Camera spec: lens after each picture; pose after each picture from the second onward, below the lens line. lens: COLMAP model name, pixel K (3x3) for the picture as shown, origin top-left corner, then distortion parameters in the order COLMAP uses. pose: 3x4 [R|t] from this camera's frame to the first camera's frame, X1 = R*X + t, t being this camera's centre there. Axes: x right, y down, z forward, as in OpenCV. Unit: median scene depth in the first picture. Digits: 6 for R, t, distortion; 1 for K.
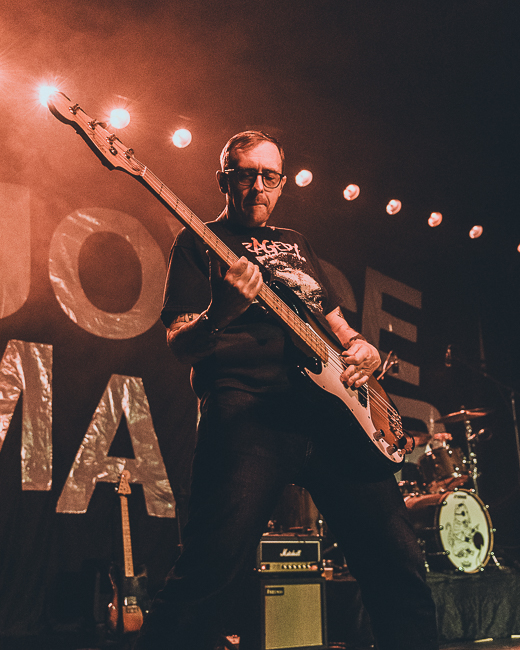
lens RADIAL K [[713.6, 0, 260.0], [0, 713.6, 325.0], [0, 0, 1]] dist [0.018051, 0.018167]
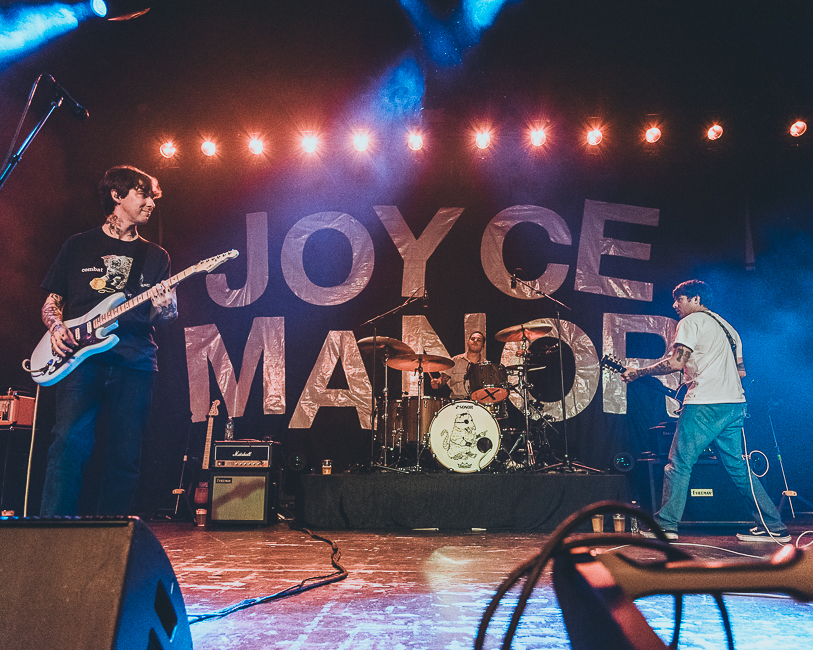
lens RADIAL K [[569.8, 0, 443.8], [0, 569.8, 328.3], [0, 0, 1]] dist [0.025433, 0.000235]
pose [[0.816651, -0.119379, -0.564650, 0.626216], [0.164886, 0.985855, 0.030045, 0.069597], [0.553076, -0.117639, 0.824783, 0.209164]]
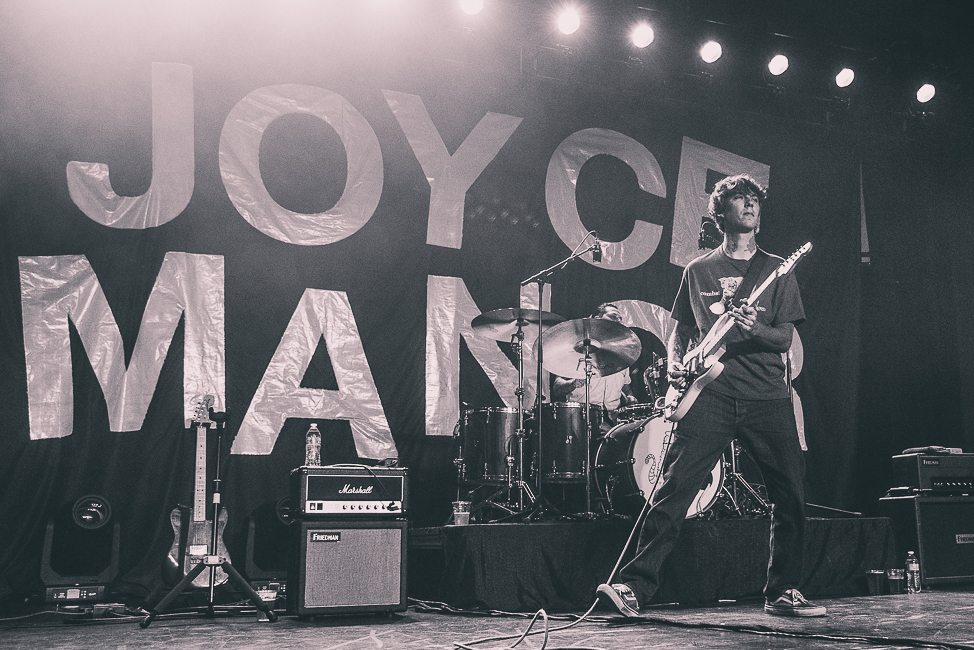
lens RADIAL K [[870.7, 0, 568.7], [0, 870.7, 322.2], [0, 0, 1]] dist [-0.007965, 0.000866]
pose [[0.980267, -0.044692, -0.192562, 0.285003], [0.060965, 0.994974, 0.079430, 0.048163], [0.188045, -0.089602, 0.978065, 0.085546]]
